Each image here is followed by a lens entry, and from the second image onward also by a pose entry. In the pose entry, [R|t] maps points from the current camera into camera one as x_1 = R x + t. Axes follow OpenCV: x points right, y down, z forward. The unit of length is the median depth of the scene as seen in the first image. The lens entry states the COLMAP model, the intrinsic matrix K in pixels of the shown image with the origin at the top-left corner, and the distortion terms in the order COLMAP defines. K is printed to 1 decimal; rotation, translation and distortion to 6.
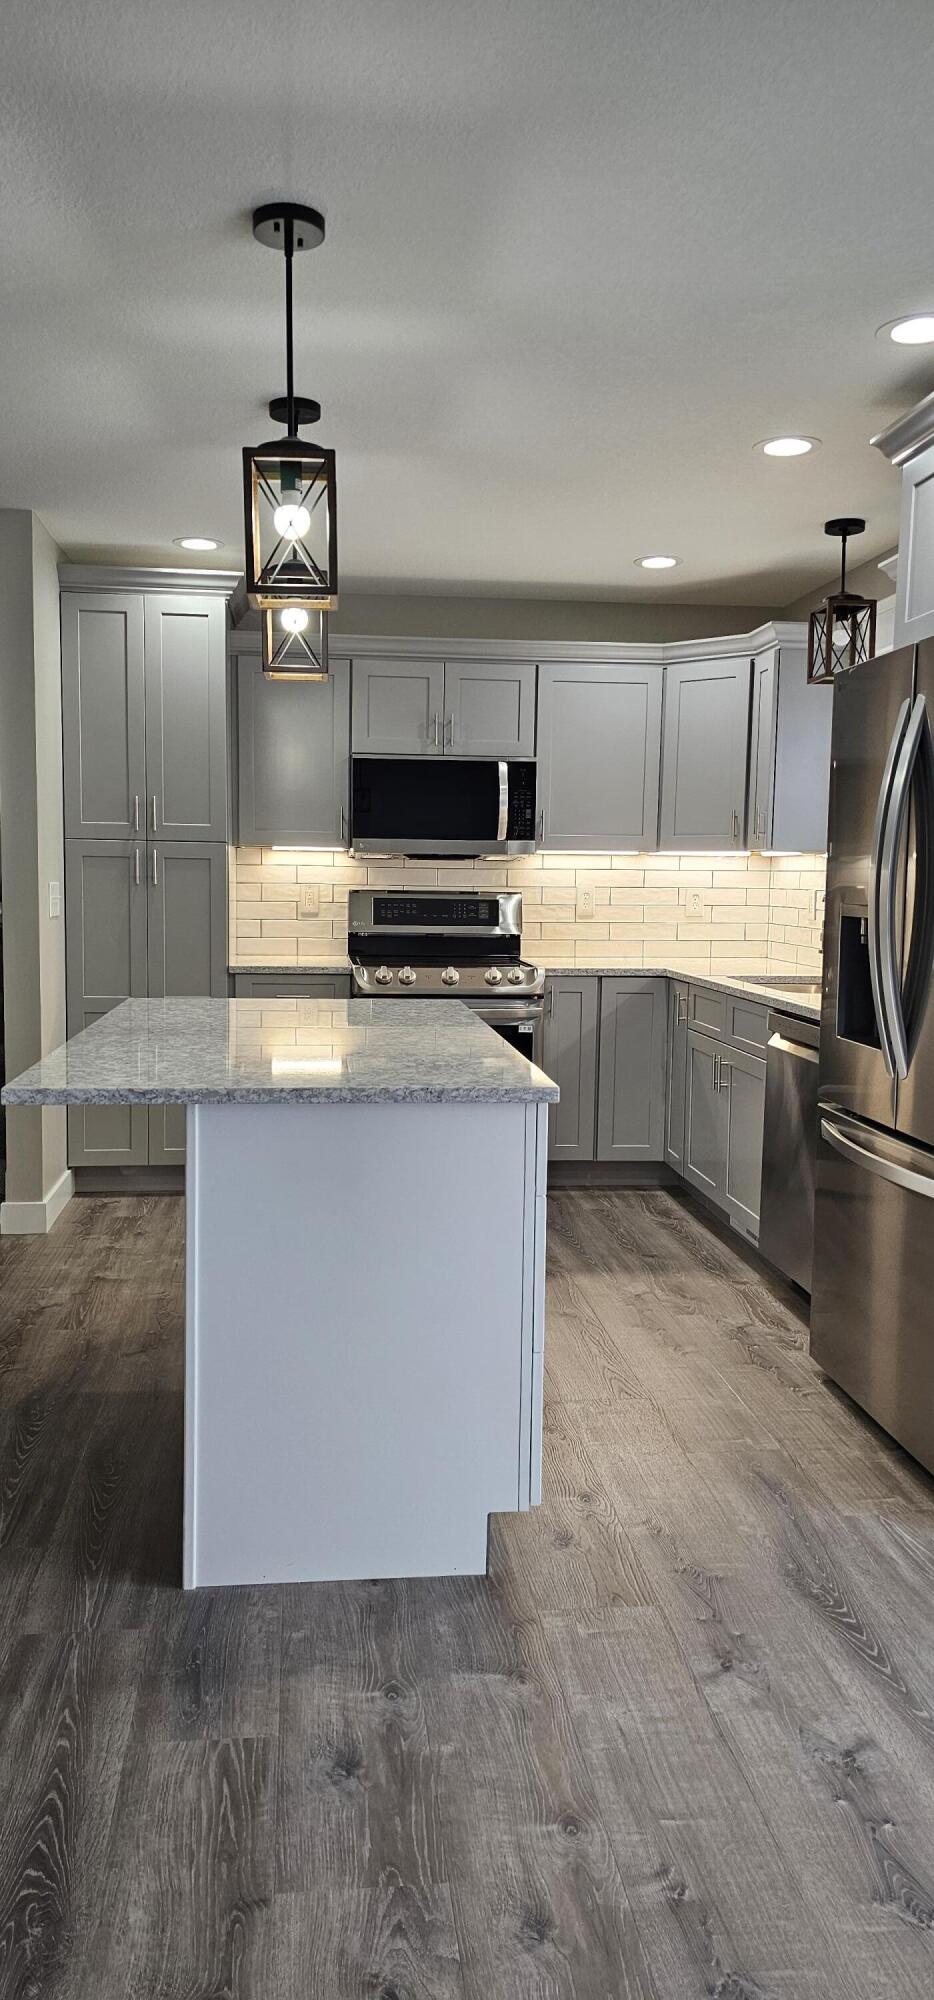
lens RADIAL K [[1339.2, 0, 453.1], [0, 1339.2, 997.3], [0, 0, 1]] dist [0.055007, -0.043209]
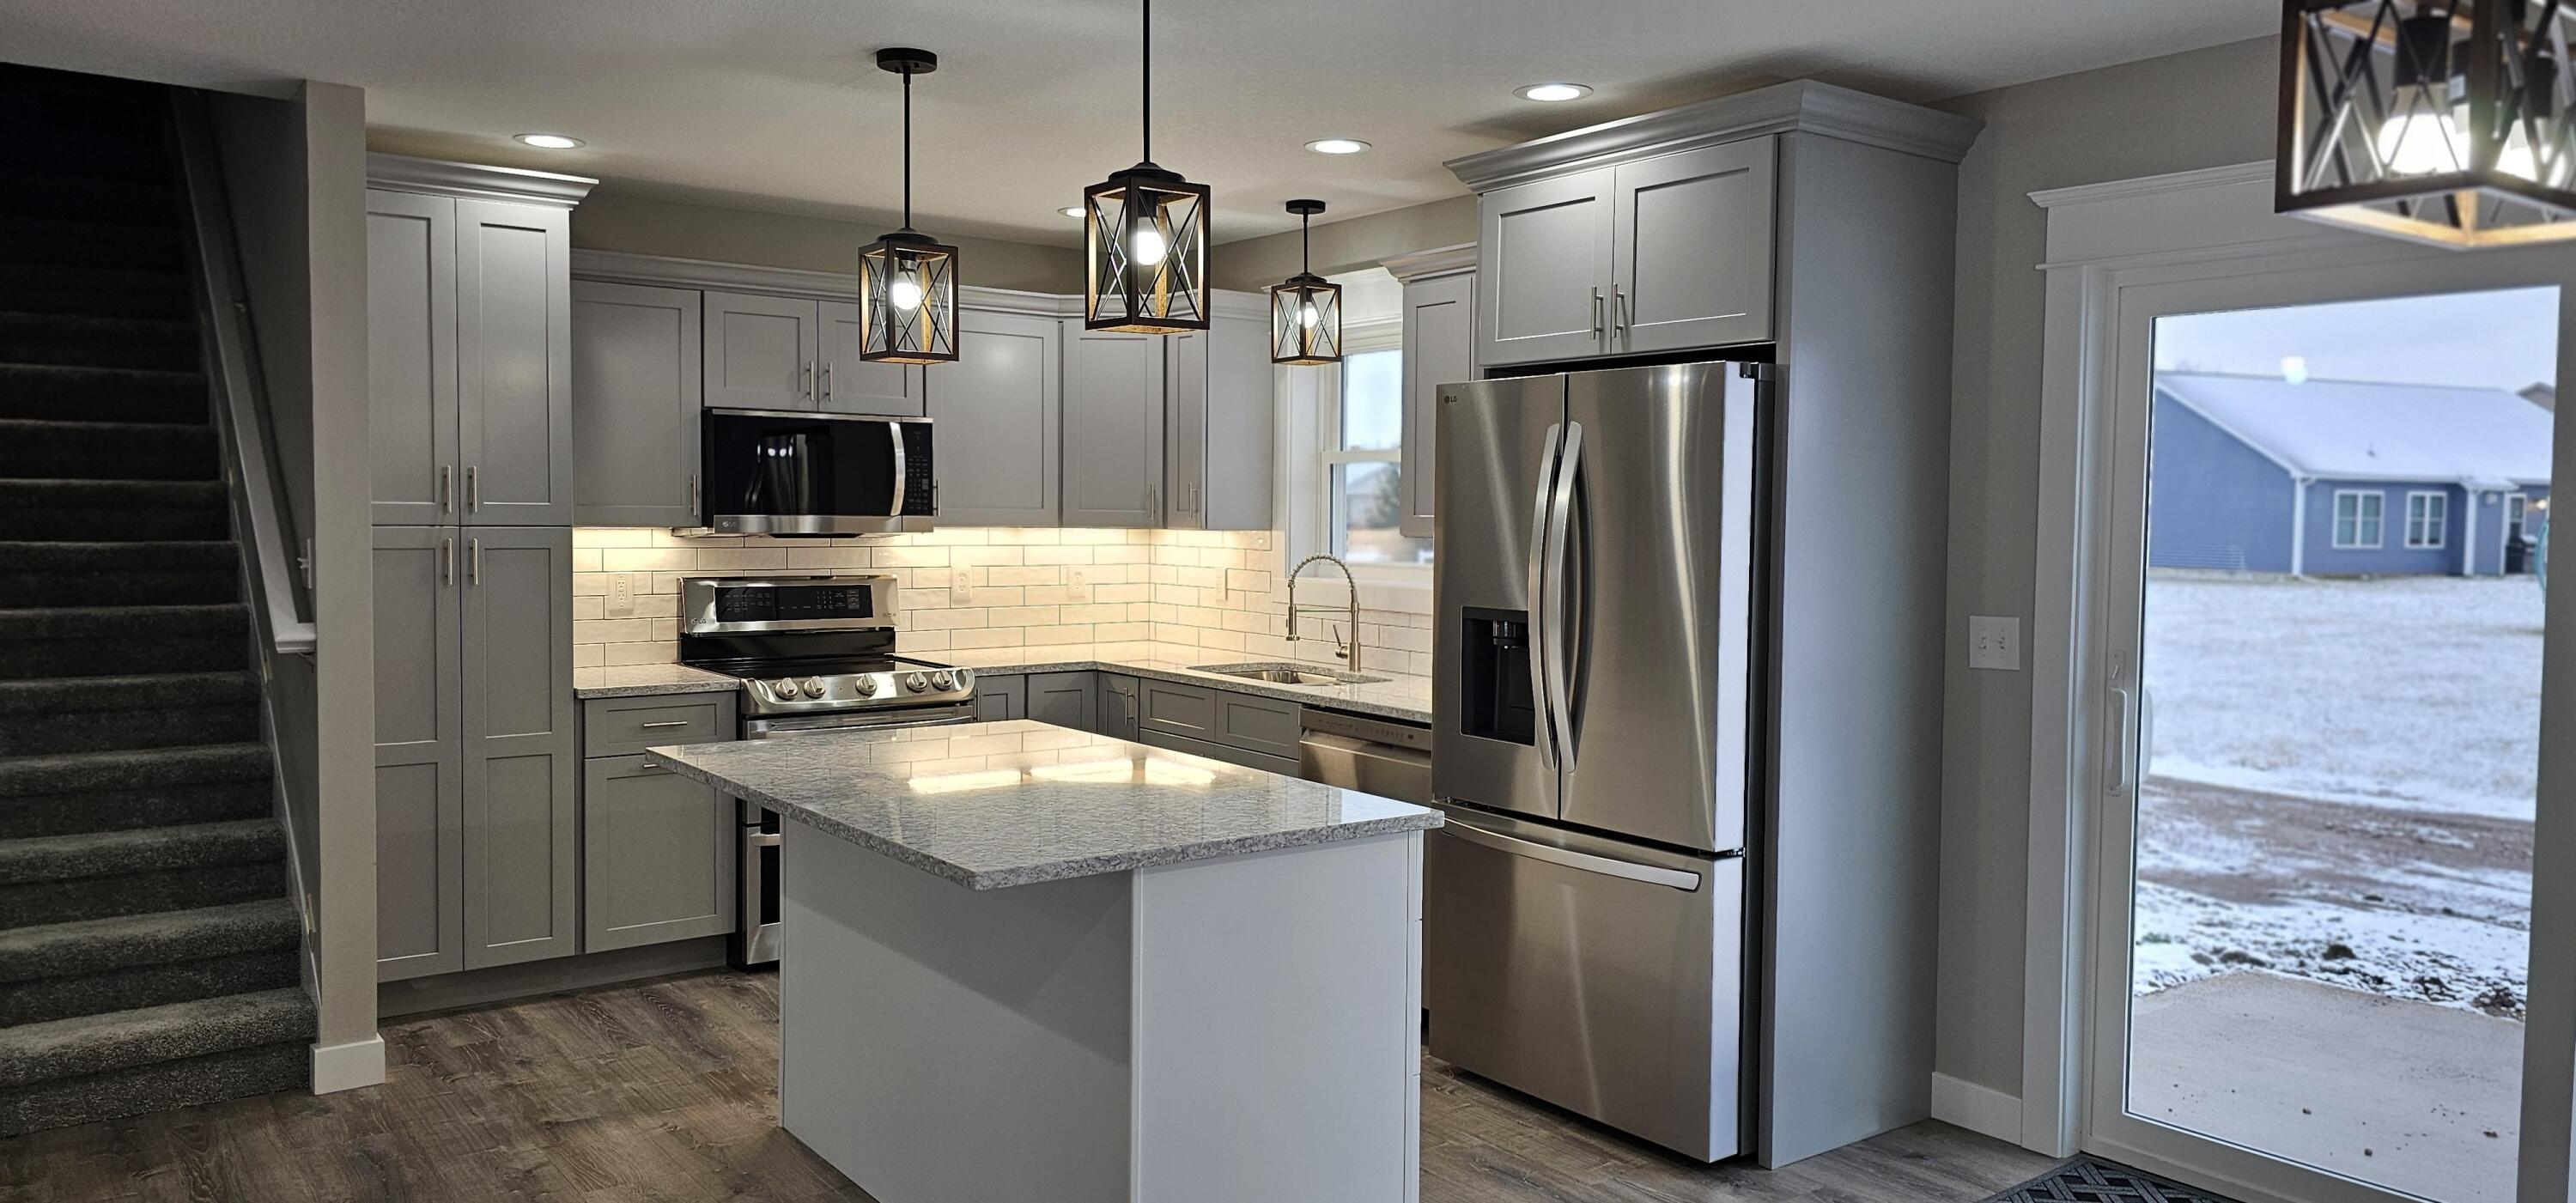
lens RADIAL K [[1724.9, 0, 1287.6], [0, 1724.9, 573.7], [0, 0, 1]] dist [0.055007, -0.043209]
pose [[0.859084, -0.024913, 0.511229, -0.320804], [0.048589, 0.998273, -0.033003, -0.035938], [-0.509524, 0.053192, 0.858811, -0.047504]]
